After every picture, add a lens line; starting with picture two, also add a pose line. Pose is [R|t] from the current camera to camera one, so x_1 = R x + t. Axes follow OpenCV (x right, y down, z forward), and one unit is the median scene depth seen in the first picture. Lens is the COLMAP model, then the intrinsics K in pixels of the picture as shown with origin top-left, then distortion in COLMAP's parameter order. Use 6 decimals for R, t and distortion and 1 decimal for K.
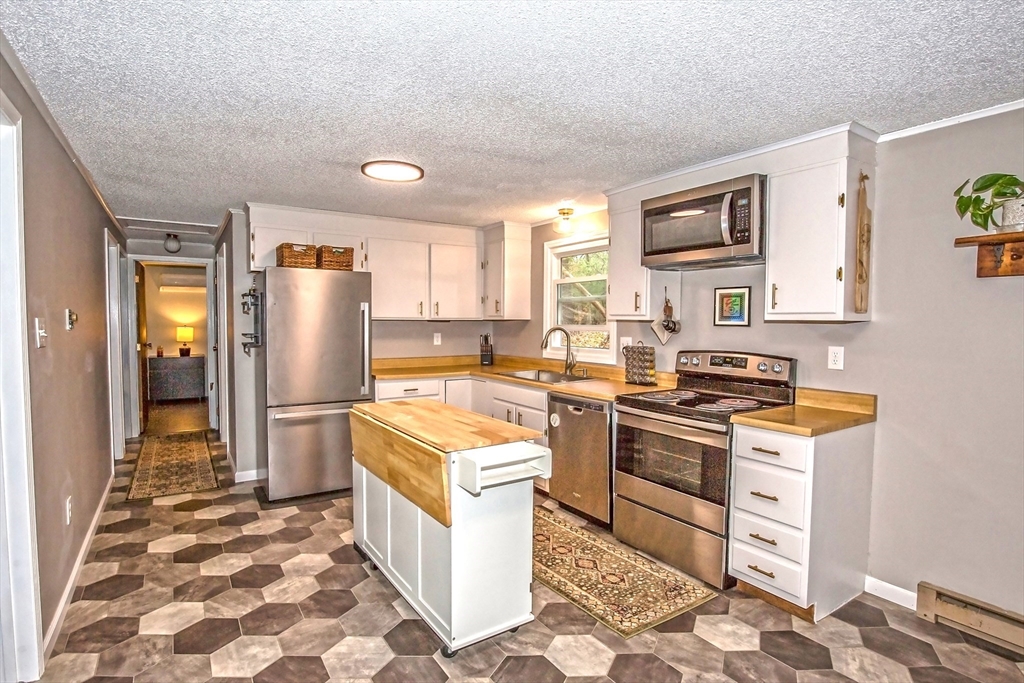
lens RADIAL K [[492.6, 0, 502.7], [0, 492.6, 339.7], [0, 0, 1]] dist [0.001786, -0.000088]
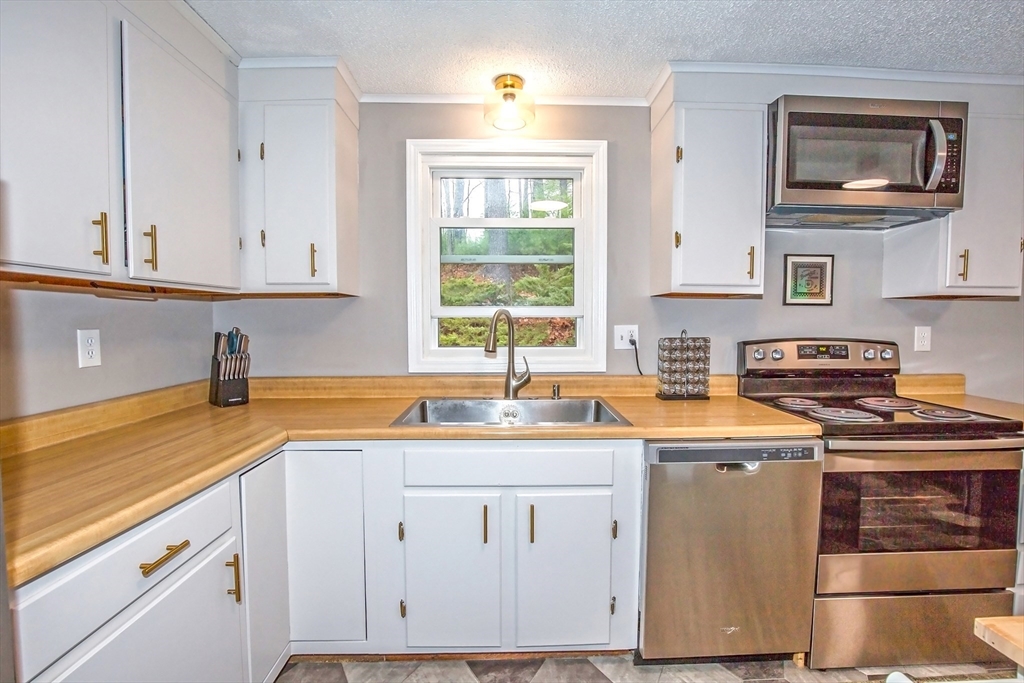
lens RADIAL K [[468.5, 0, 519.3], [0, 468.5, 342.1], [0, 0, 1]] dist [-0.023241, 0.002111]
pose [[0.528931, -0.046846, 0.847371, -0.363024], [0.033610, 0.998848, 0.034241, -0.009520], [-0.847999, 0.010369, 0.529896, 0.926939]]
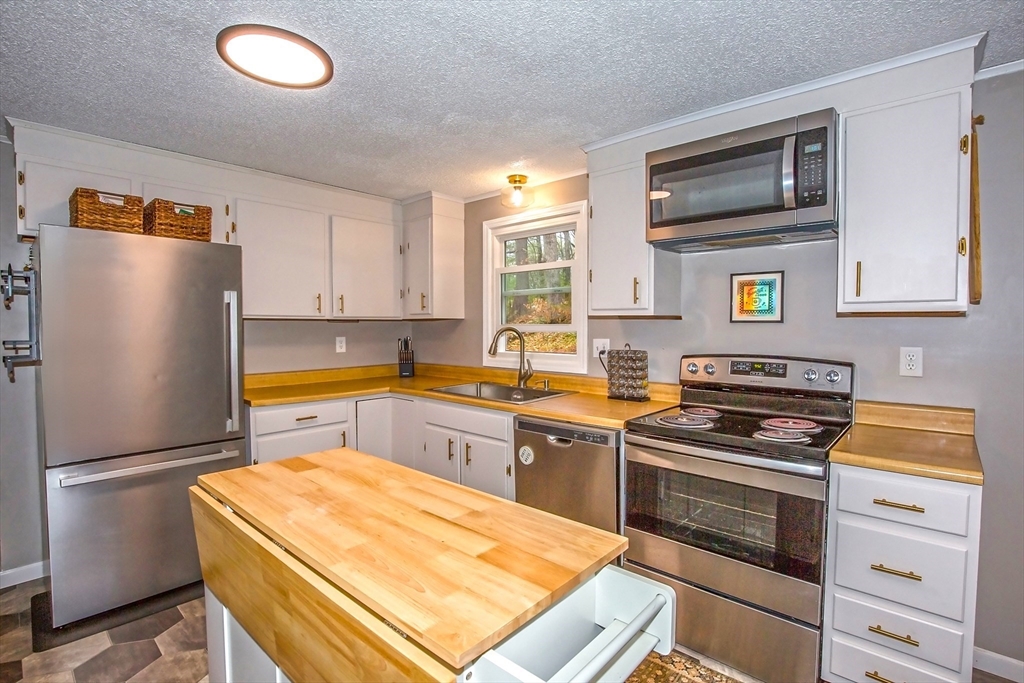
lens RADIAL K [[468.5, 0, 516.4], [0, 468.5, 340.4], [0, 0, 1]] dist [-0.023241, 0.002111]
pose [[0.966671, -0.013240, 0.255681, -0.083378], [0.014586, 0.999888, -0.003369, -0.002300], [-0.255607, 0.006986, 0.966755, 0.358394]]
